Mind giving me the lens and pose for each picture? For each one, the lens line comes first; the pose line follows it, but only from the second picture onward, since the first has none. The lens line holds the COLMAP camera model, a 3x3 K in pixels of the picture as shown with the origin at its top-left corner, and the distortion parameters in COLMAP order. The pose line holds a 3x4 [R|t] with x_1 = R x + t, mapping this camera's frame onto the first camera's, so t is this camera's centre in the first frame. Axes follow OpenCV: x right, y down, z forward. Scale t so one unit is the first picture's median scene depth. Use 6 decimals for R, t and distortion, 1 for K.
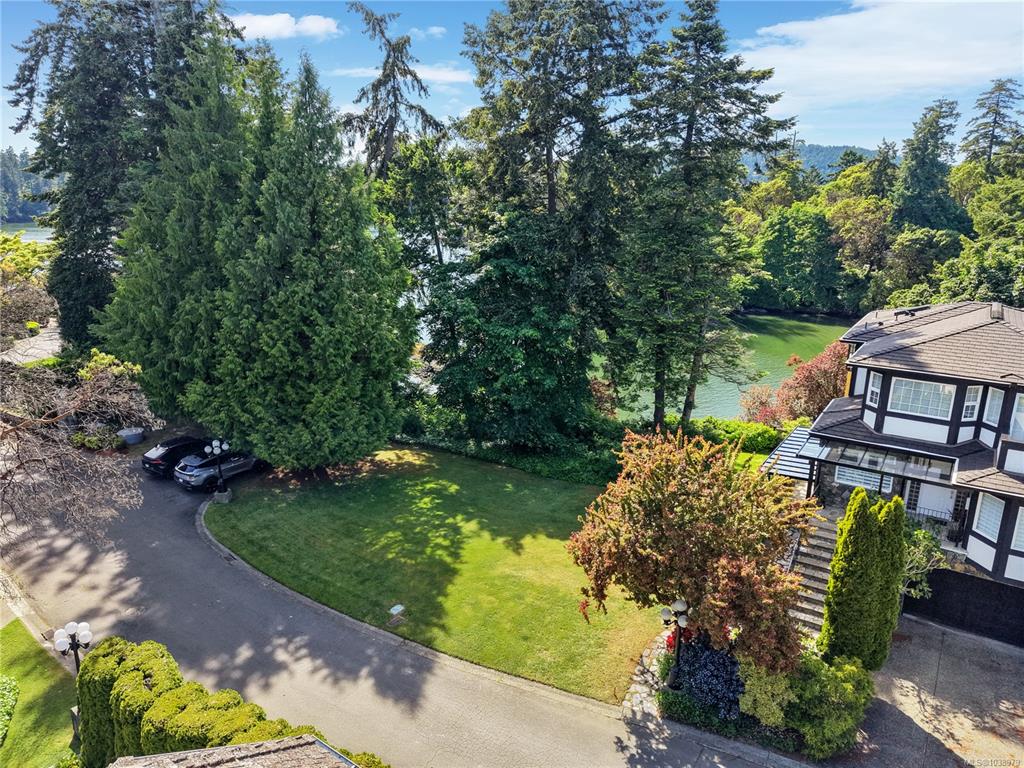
lens RADIAL K [[671.6, 0, 512.0], [0, 671.6, 384.0], [0, 0, 1]] dist [0.051257, -0.052366]
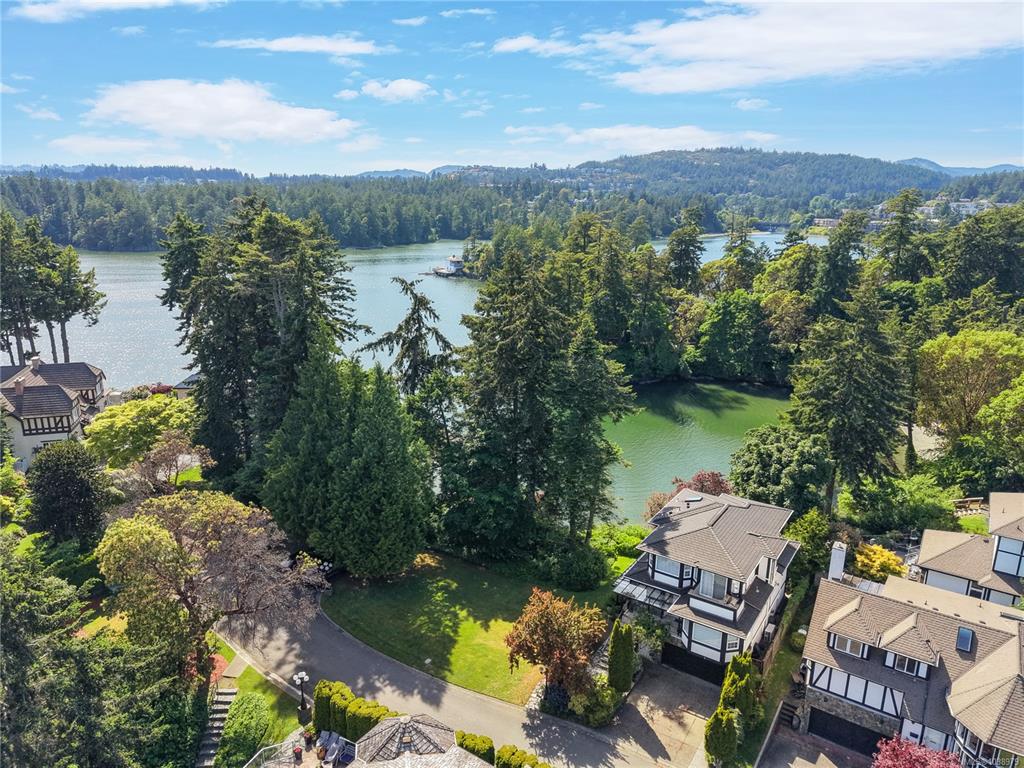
lens RADIAL K [[671.6, 0, 512.0], [0, 671.6, 384.0], [0, 0, 1]] dist [0.051257, -0.052366]
pose [[0.999992, 0.003281, 0.002425, 0.072879], [-0.003273, 0.999989, -0.003469, -0.452436], [-0.002436, 0.003461, 0.999991, -0.962730]]
